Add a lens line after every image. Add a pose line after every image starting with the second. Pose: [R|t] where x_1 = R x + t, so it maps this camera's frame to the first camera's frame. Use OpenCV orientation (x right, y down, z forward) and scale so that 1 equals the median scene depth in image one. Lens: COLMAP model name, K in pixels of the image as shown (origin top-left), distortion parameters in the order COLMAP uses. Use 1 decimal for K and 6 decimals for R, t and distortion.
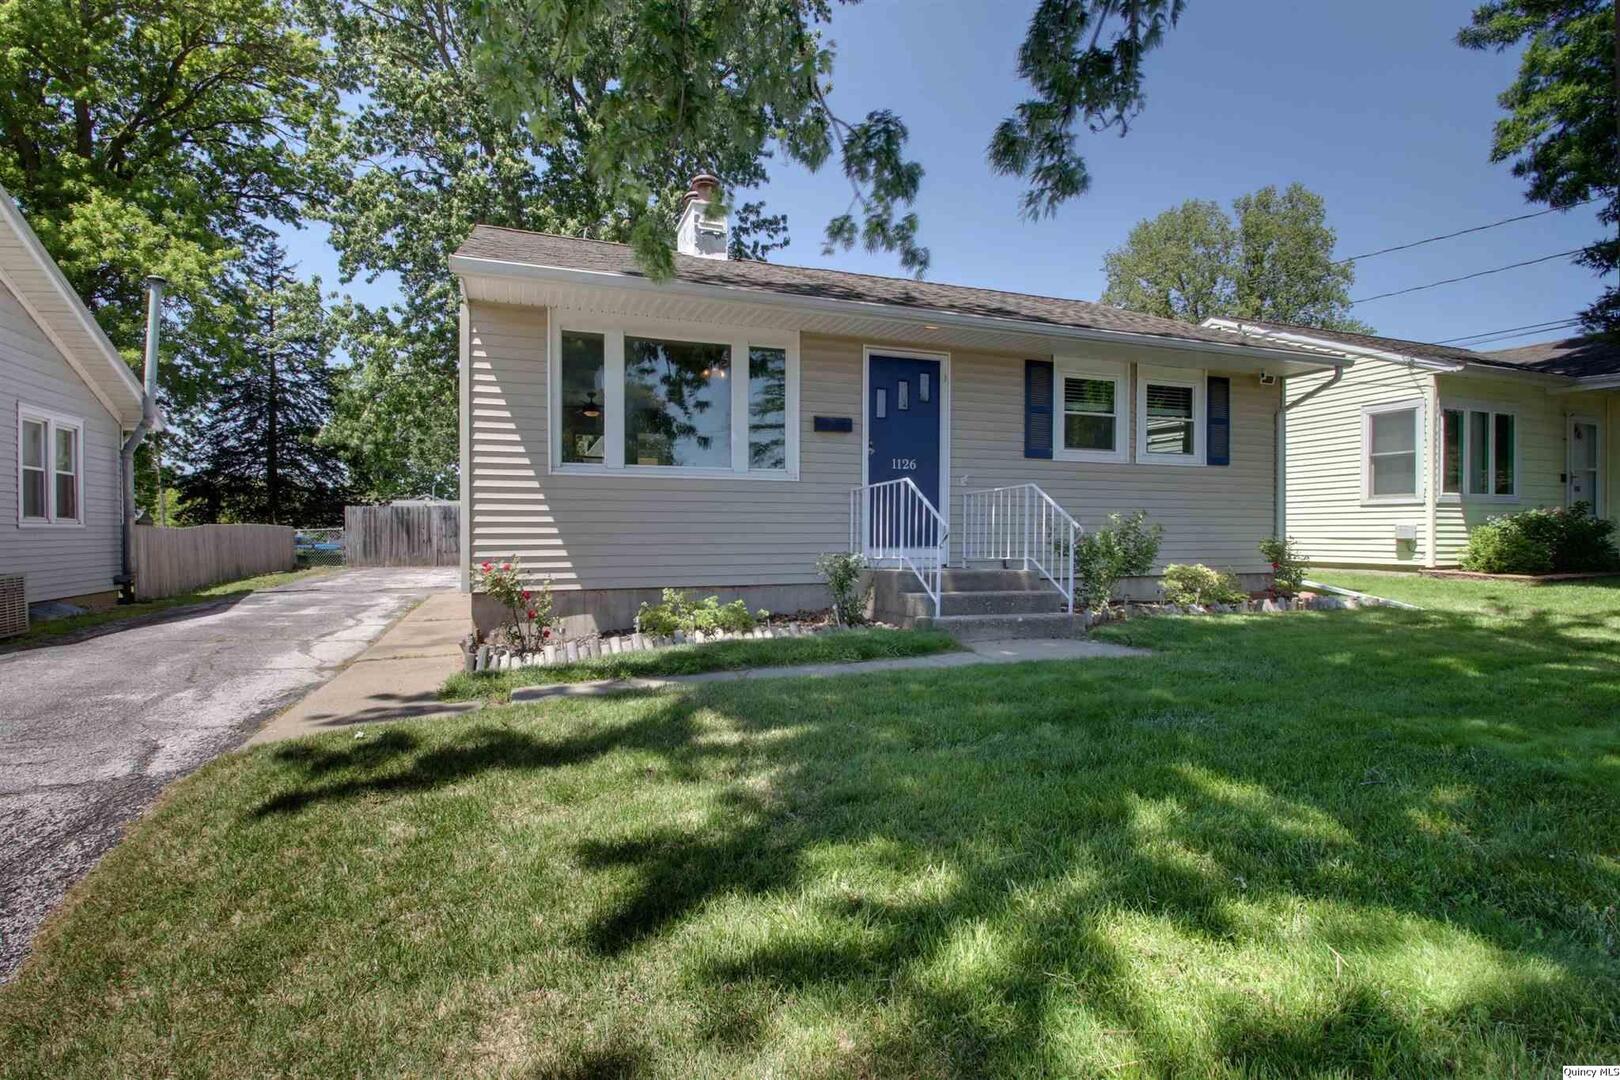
lens RADIAL K [[797.9, 0, 785.5], [0, 797.9, 541.0], [0, 0, 1]] dist [0.015020, -0.017516]
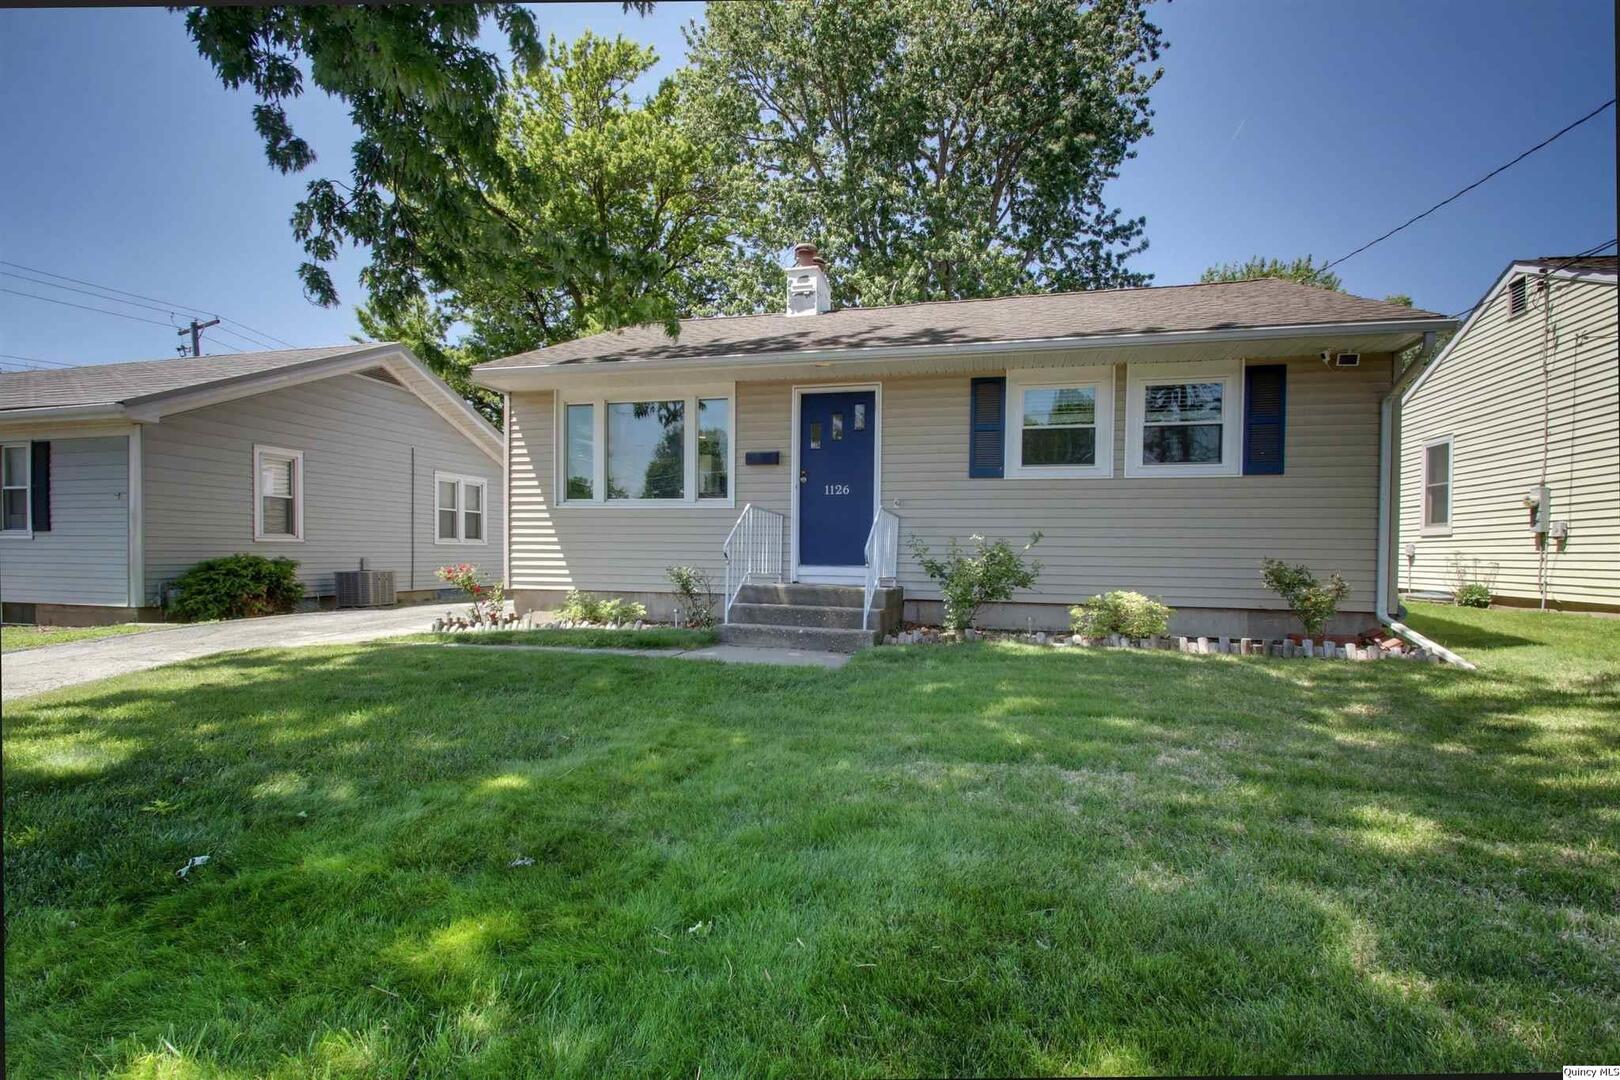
lens RADIAL K [[764.4, 0, 810.1], [0, 764.4, 572.9], [0, 0, 1]] dist [0.001586, -0.000287]
pose [[0.822981, 0.025622, -0.567491, 0.677321], [-0.016847, 0.999644, 0.020701, -0.003051], [0.567820, -0.007476, 0.823119, 0.108557]]
